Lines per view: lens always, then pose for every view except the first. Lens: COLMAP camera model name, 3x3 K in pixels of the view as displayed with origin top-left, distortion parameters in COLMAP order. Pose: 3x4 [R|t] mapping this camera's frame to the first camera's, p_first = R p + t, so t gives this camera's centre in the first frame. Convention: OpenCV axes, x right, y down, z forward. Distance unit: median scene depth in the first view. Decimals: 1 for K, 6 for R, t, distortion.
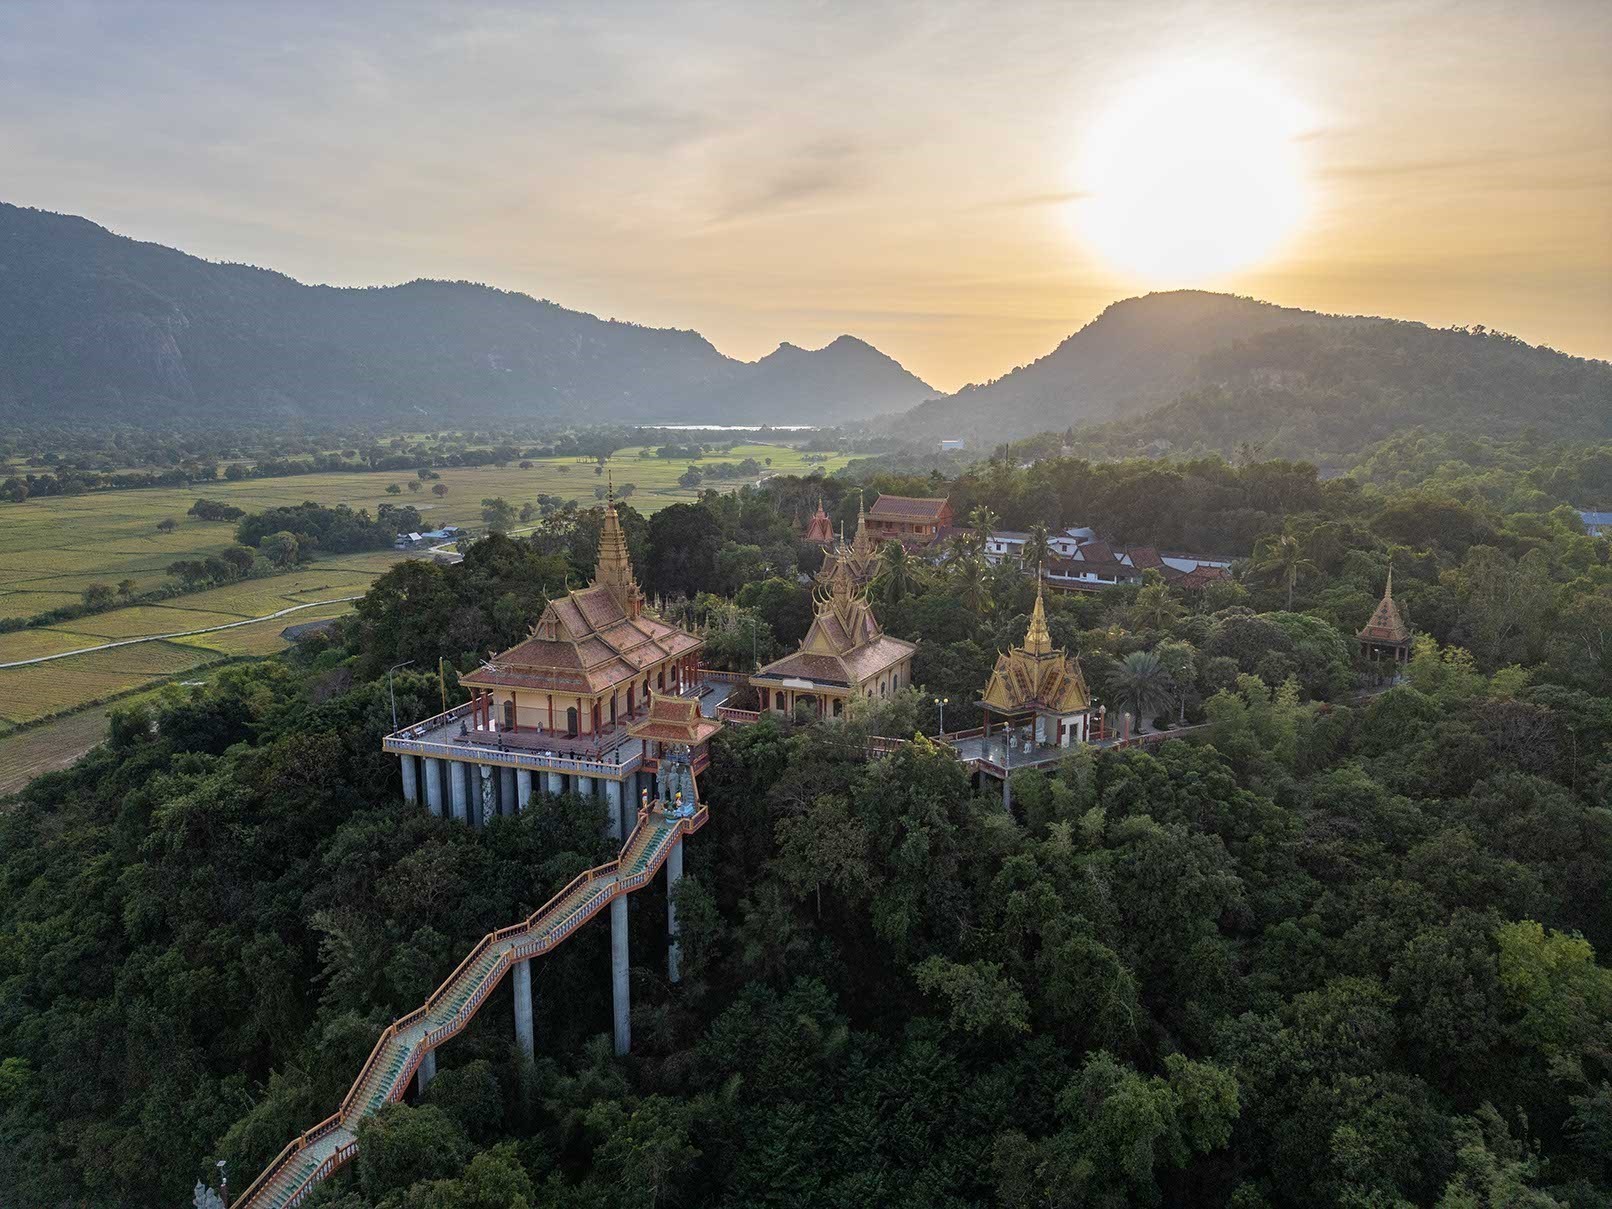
lens RADIAL K [[1132.9, 0, 810.0], [0, 1132.9, 589.6], [0, 0, 1]] dist [0.064976, -0.055441]
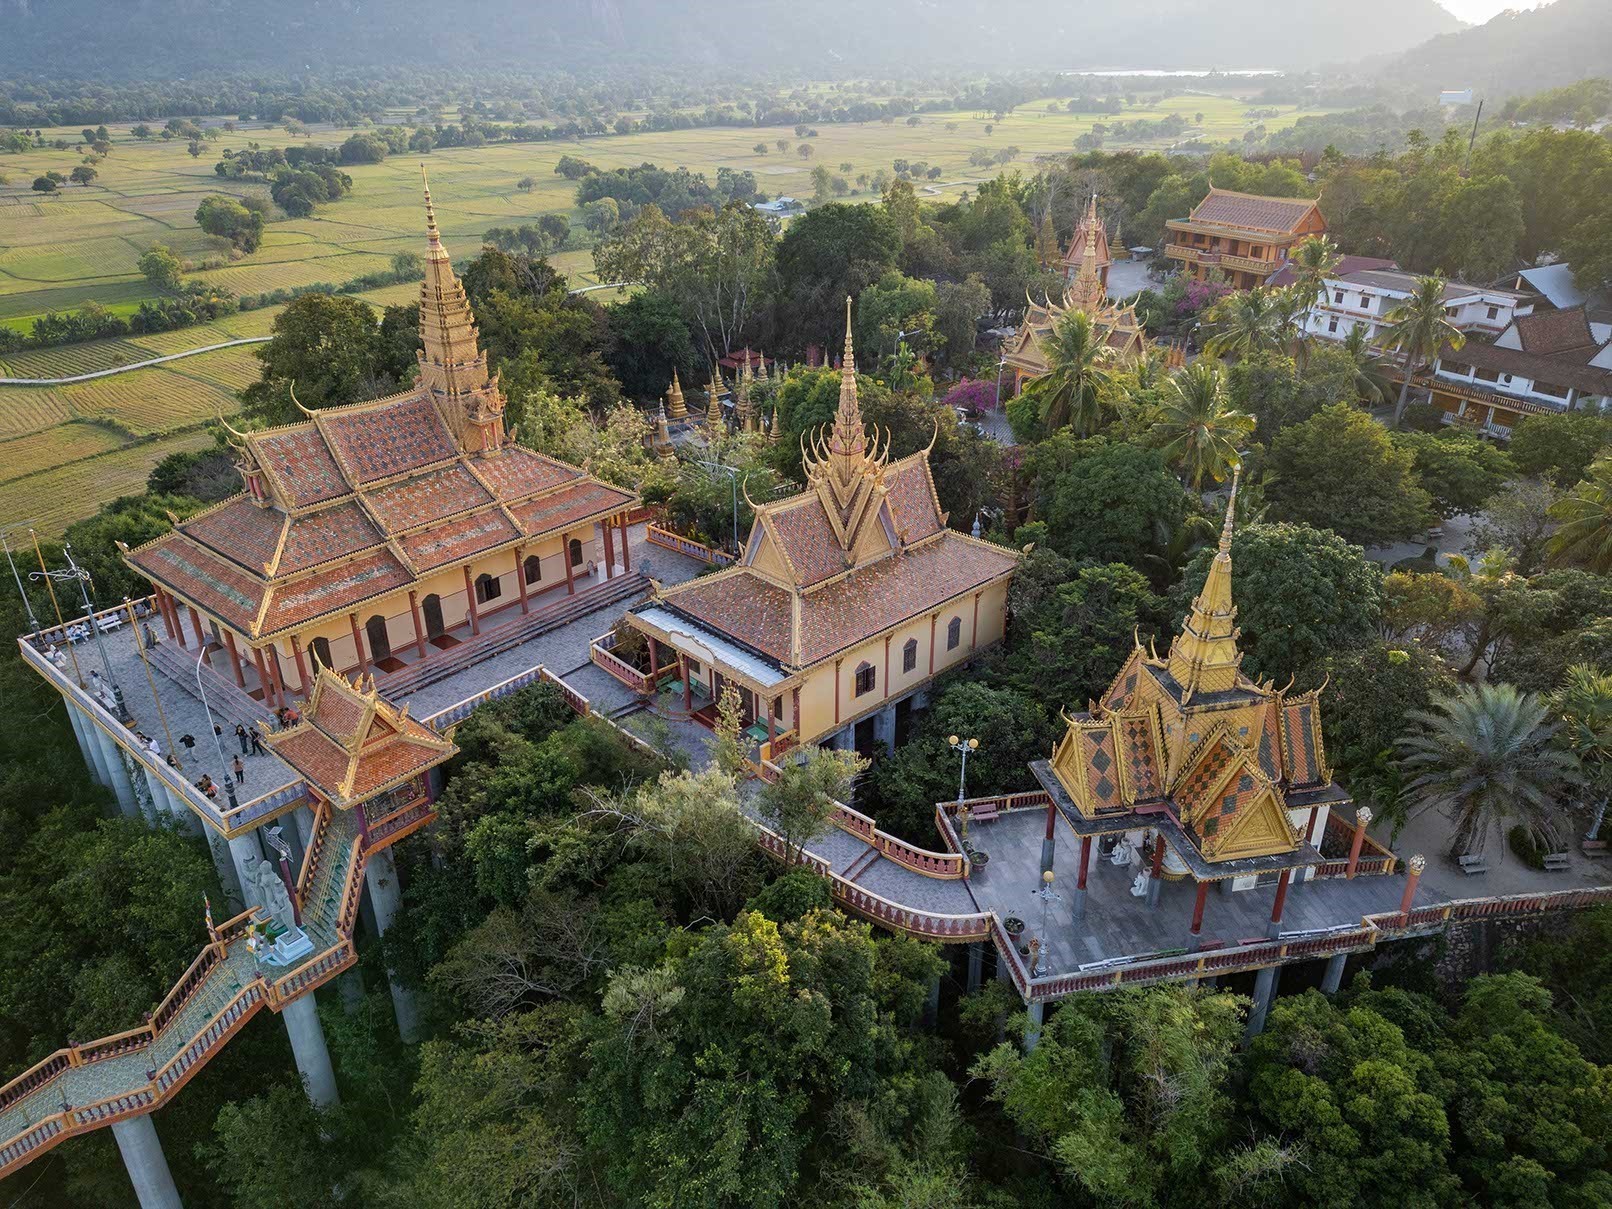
lens RADIAL K [[1132.9, 0, 810.2], [0, 1132.9, 601.0], [0, 0, 1]] dist [0.064976, -0.055441]
pose [[0.935480, 0.150359, -0.319795, 0.142917], [-0.053141, 0.954530, 0.293341, -0.061984], [0.349360, -0.257421, 0.900934, 0.430148]]
